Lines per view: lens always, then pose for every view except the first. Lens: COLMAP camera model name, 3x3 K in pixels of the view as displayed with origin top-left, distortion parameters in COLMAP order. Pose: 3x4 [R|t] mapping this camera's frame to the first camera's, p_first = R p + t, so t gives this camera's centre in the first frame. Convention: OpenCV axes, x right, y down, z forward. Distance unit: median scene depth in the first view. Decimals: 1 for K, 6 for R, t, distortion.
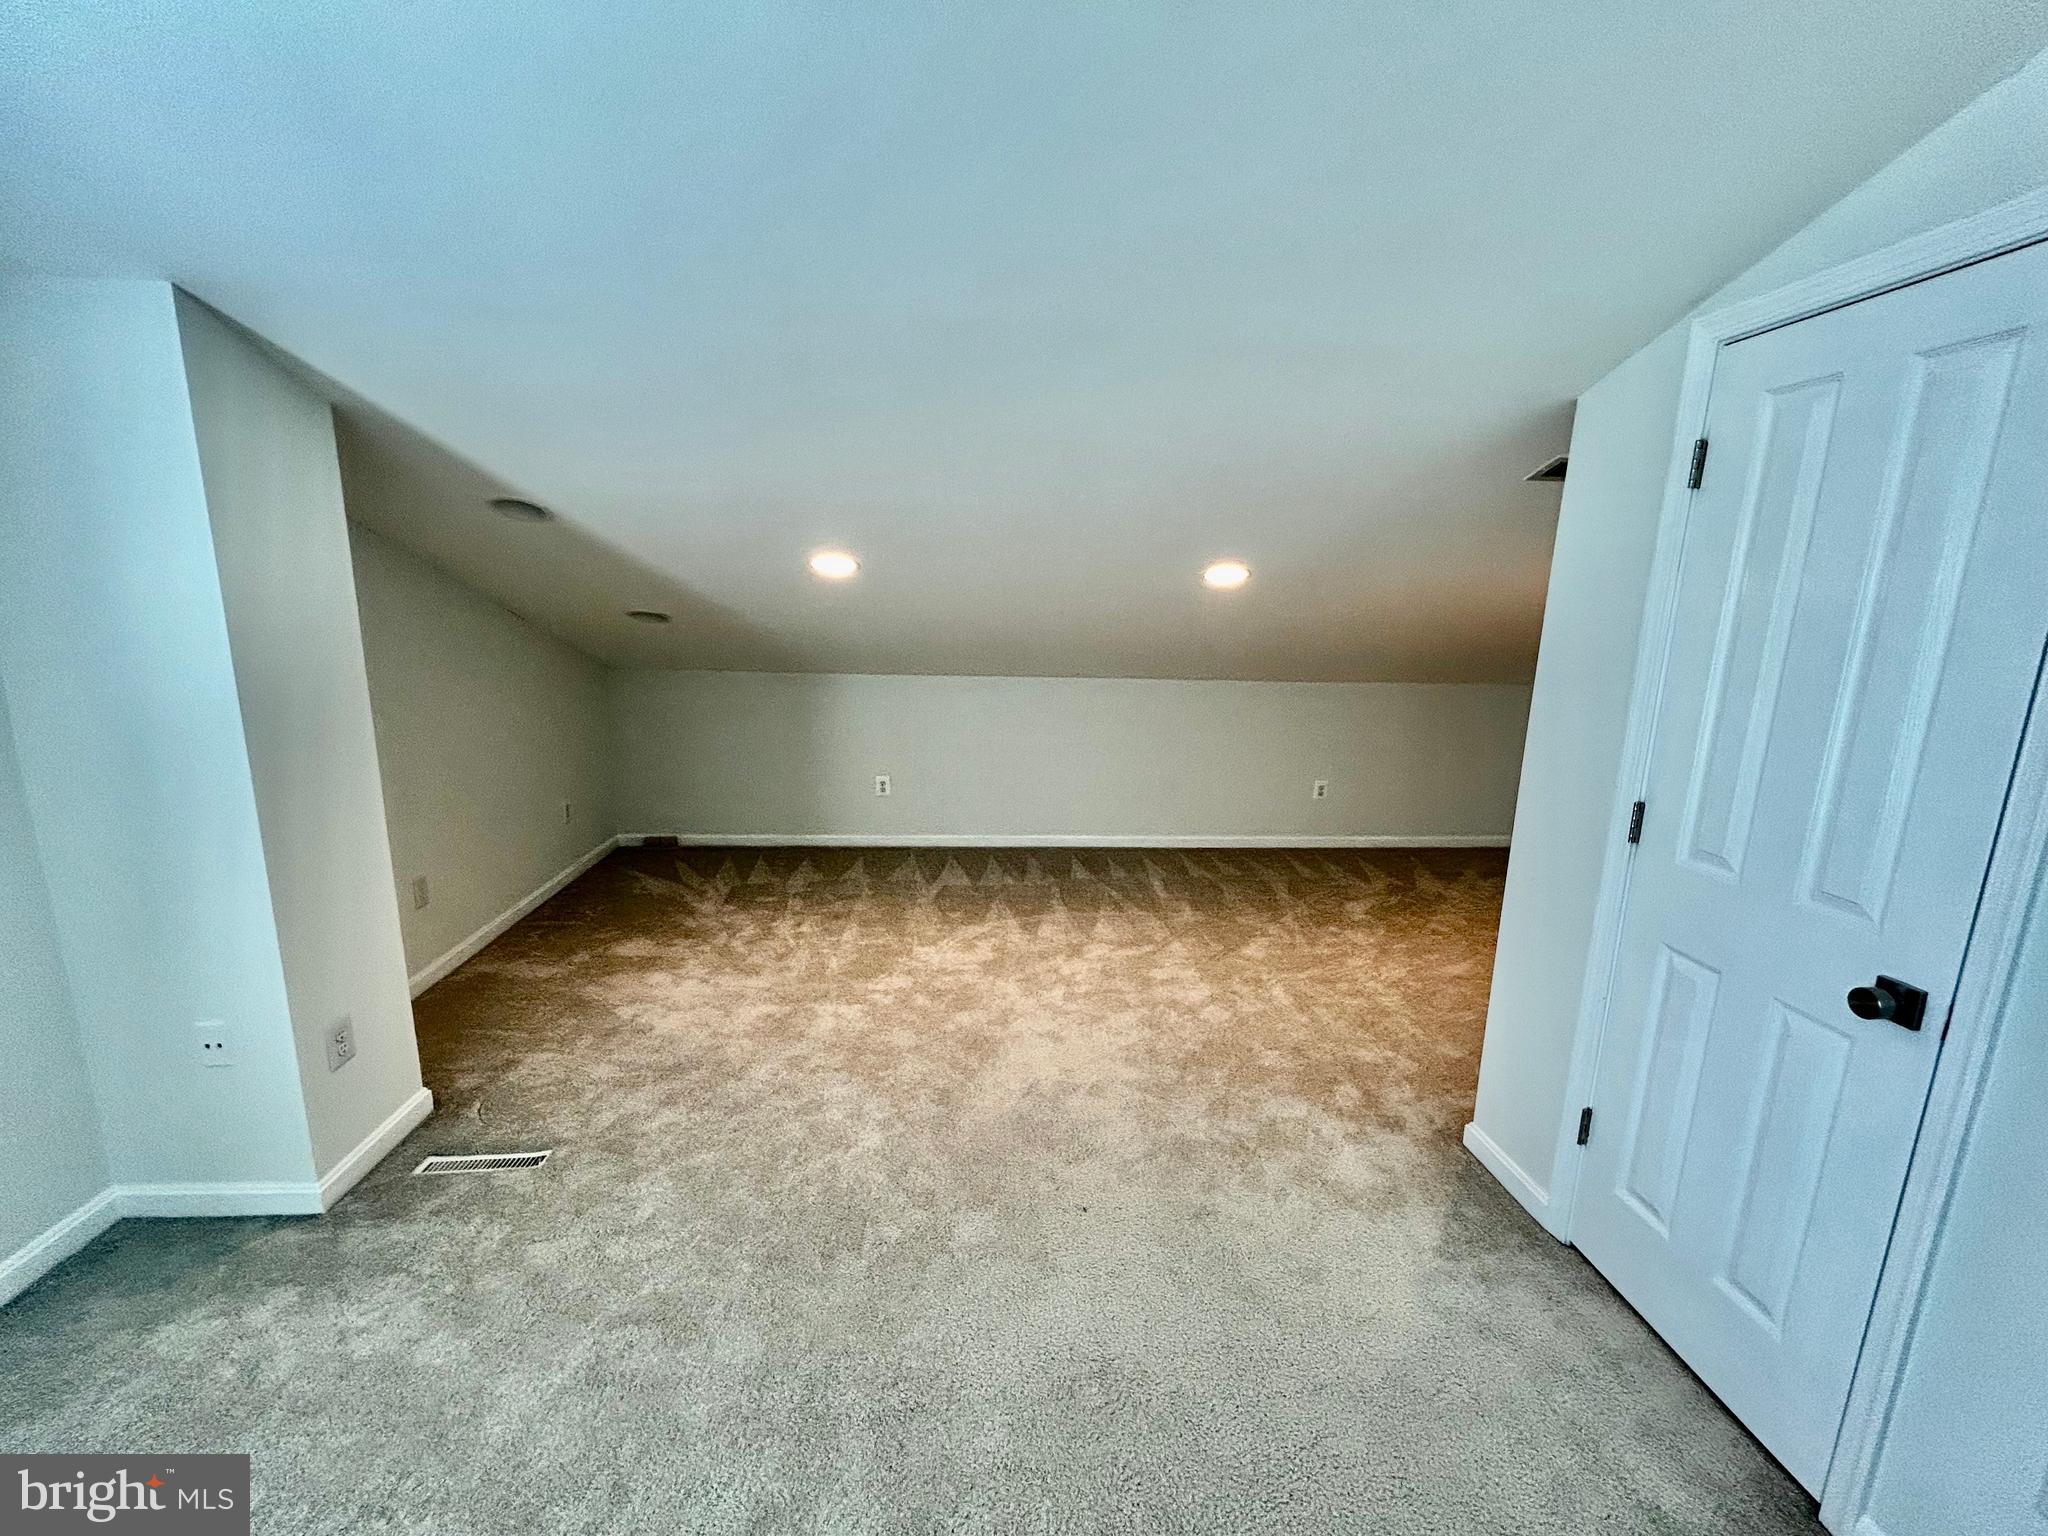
lens RADIAL K [[828.8, 0, 1022.4], [0, 828.8, 767.8], [0, 0, 1]] dist [-0.000963, 0.000286]
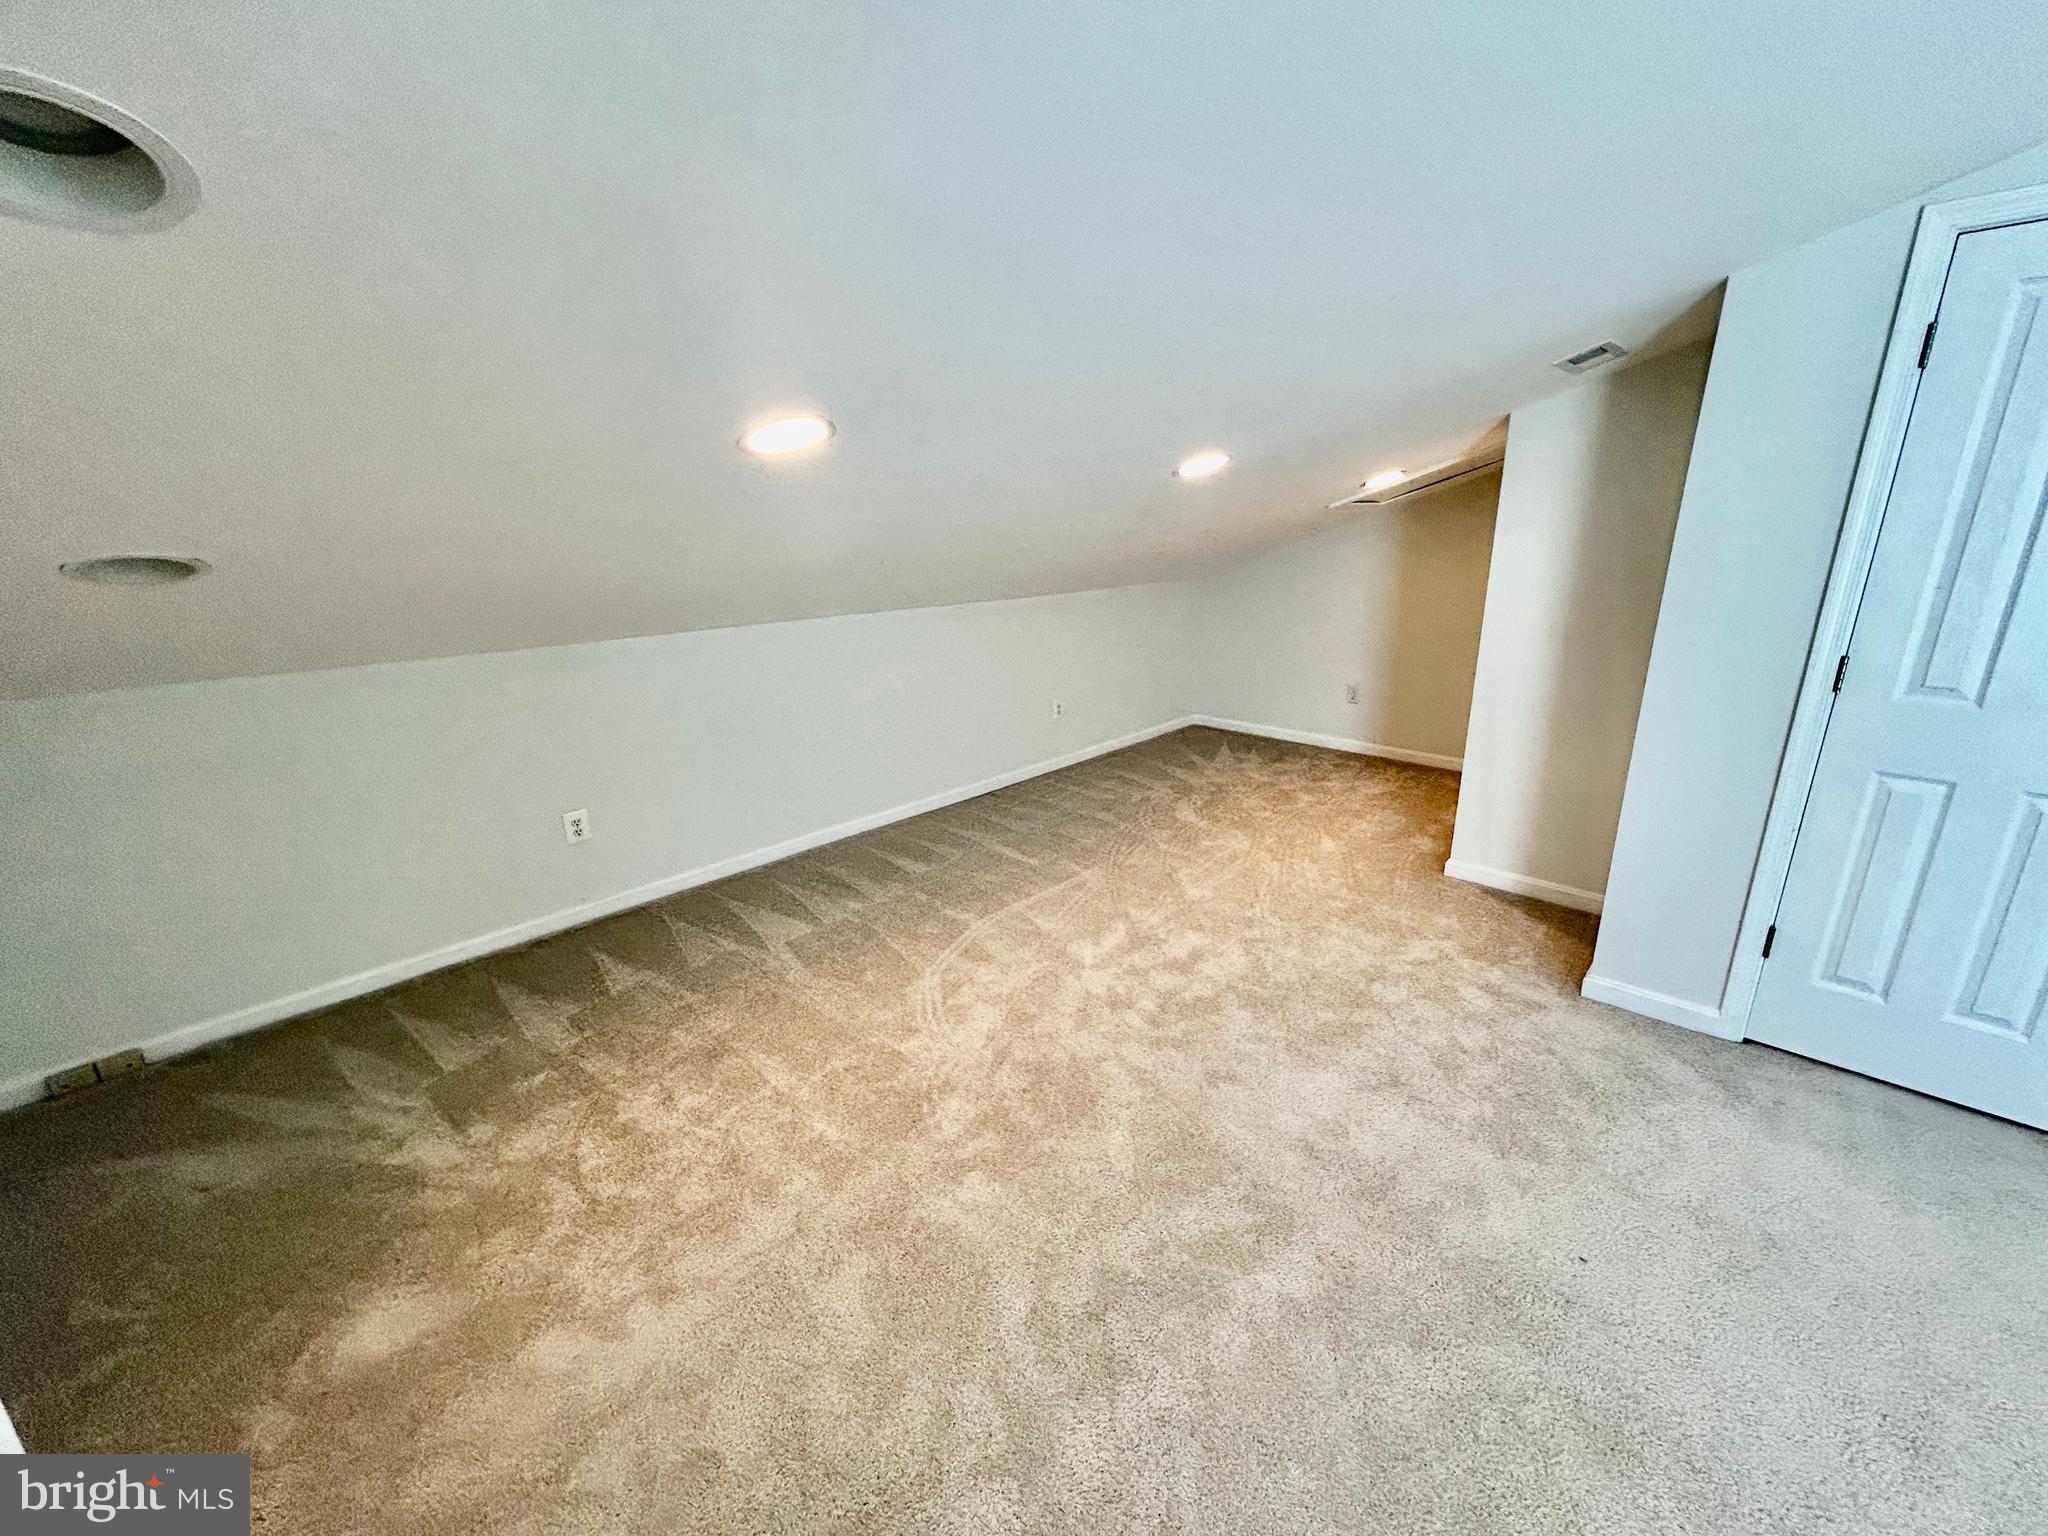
lens RADIAL K [[828.8, 0, 1022.4], [0, 828.8, 767.8], [0, 0, 1]] dist [-0.000963, 0.000286]
pose [[0.741600, -0.222238, 0.632961, -0.456902], [0.164612, 0.974970, 0.149455, -0.088166], [-0.650333, -0.006642, 0.759620, 0.470312]]
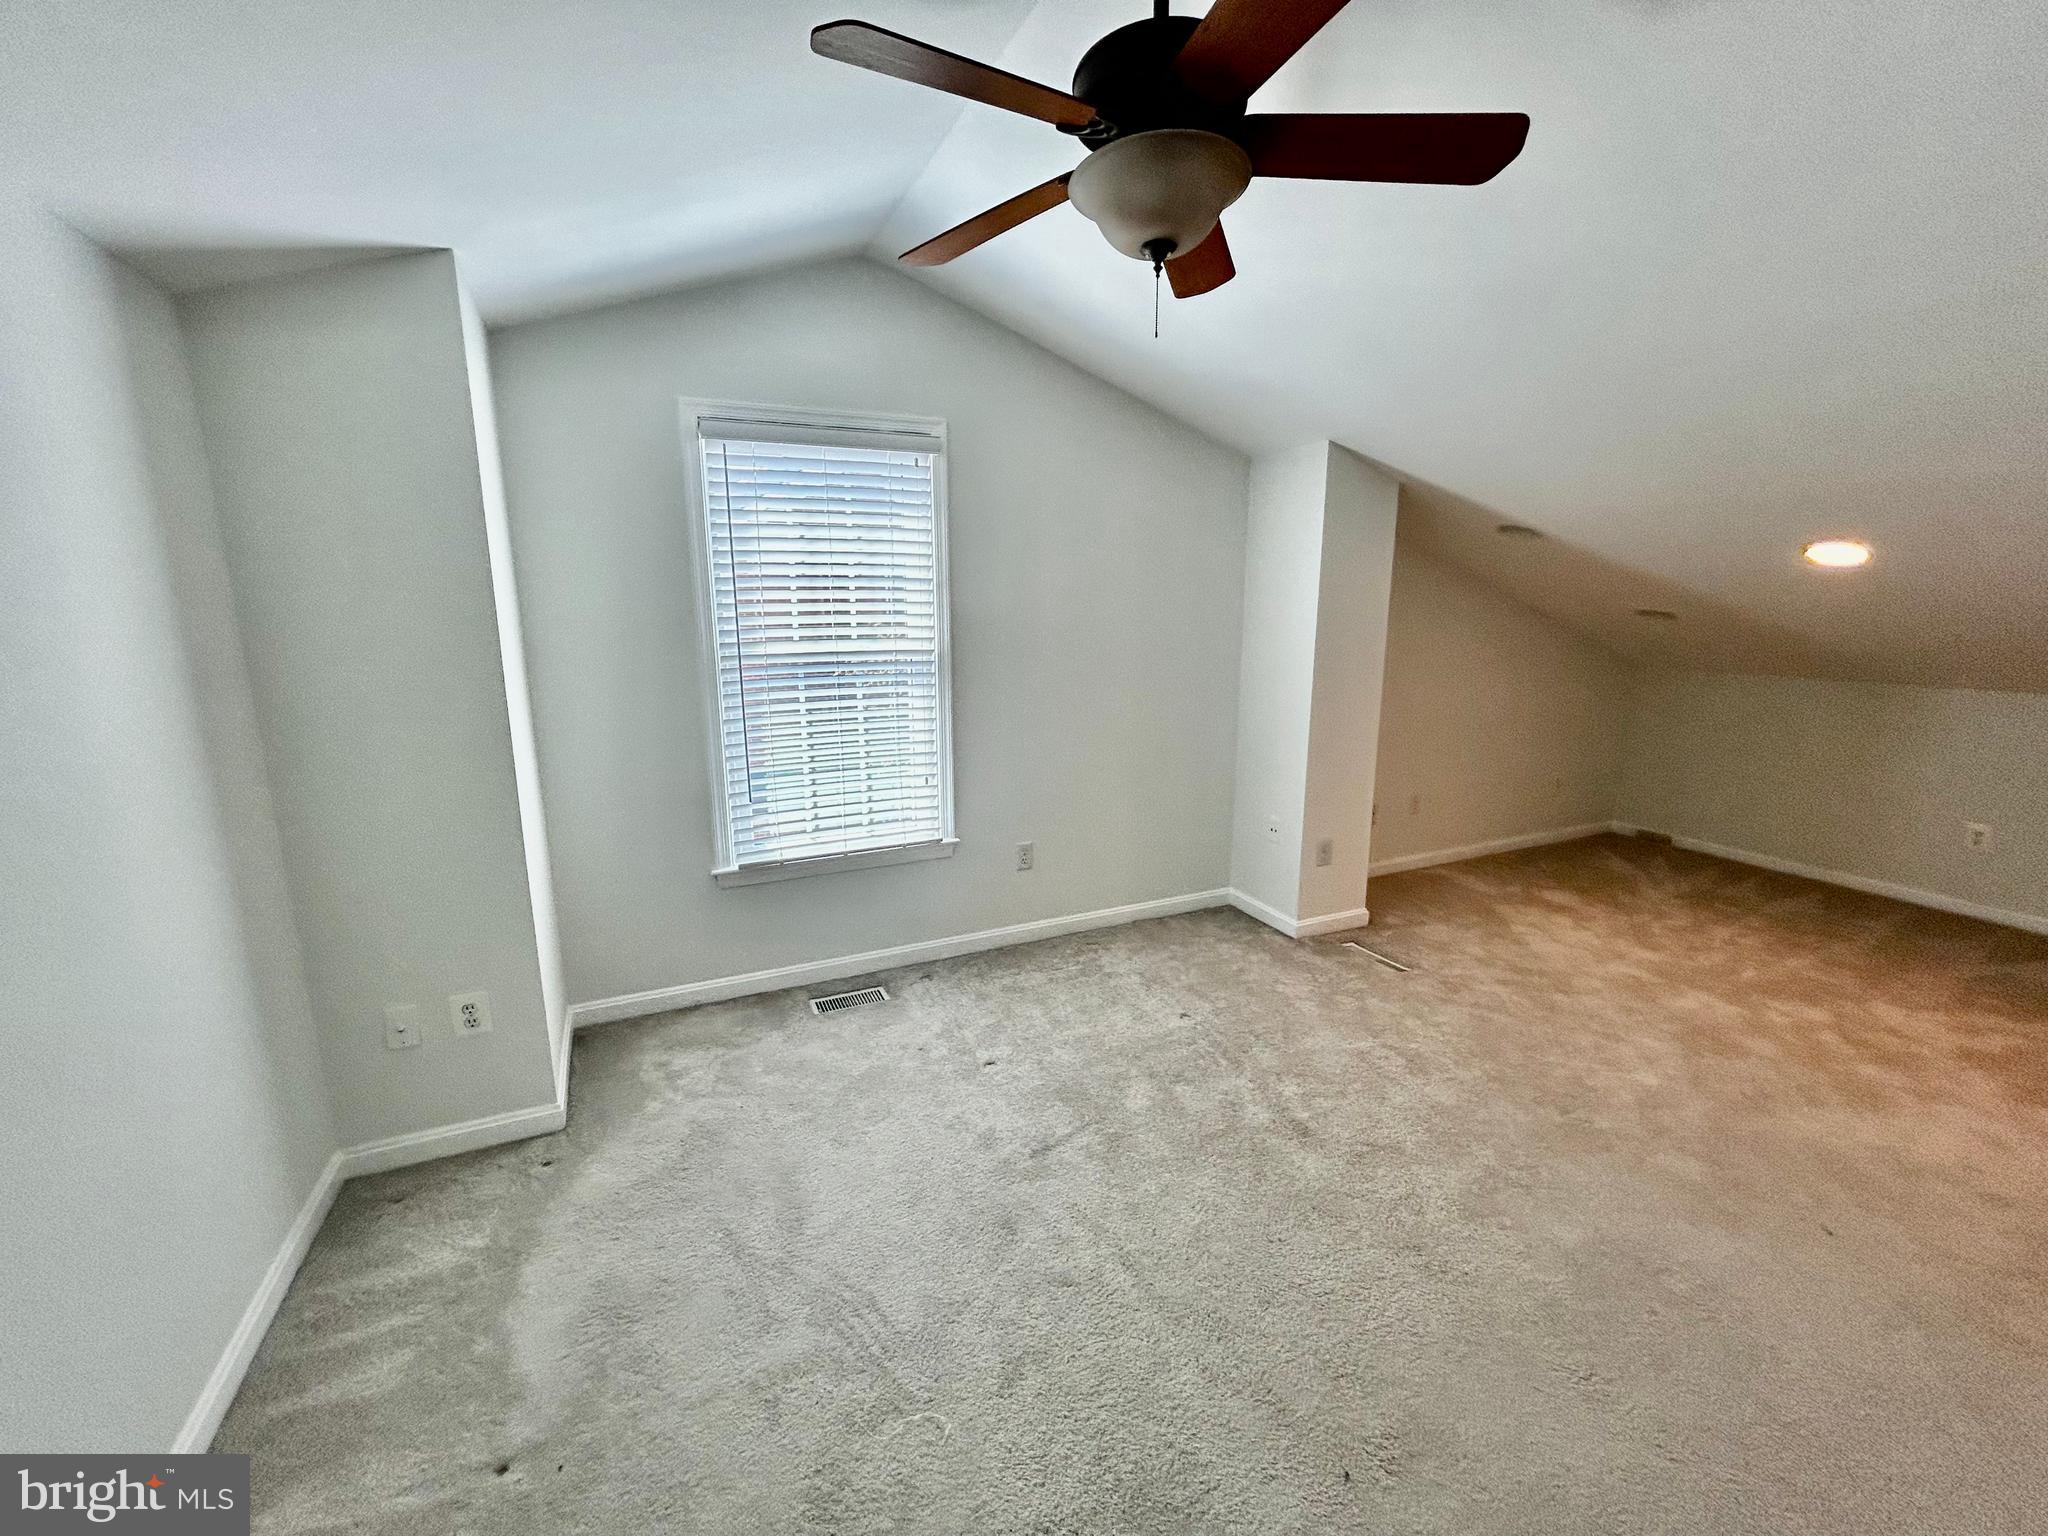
lens RADIAL K [[828.8, 0, 1022.4], [0, 828.8, 767.8], [0, 0, 1]] dist [-0.000963, 0.000286]
pose [[0.340133, 0.160960, -0.926500, 0.343817], [-0.178165, 0.978428, 0.104575, 0.054361], [0.923346, 0.129500, 0.361473, -0.152290]]
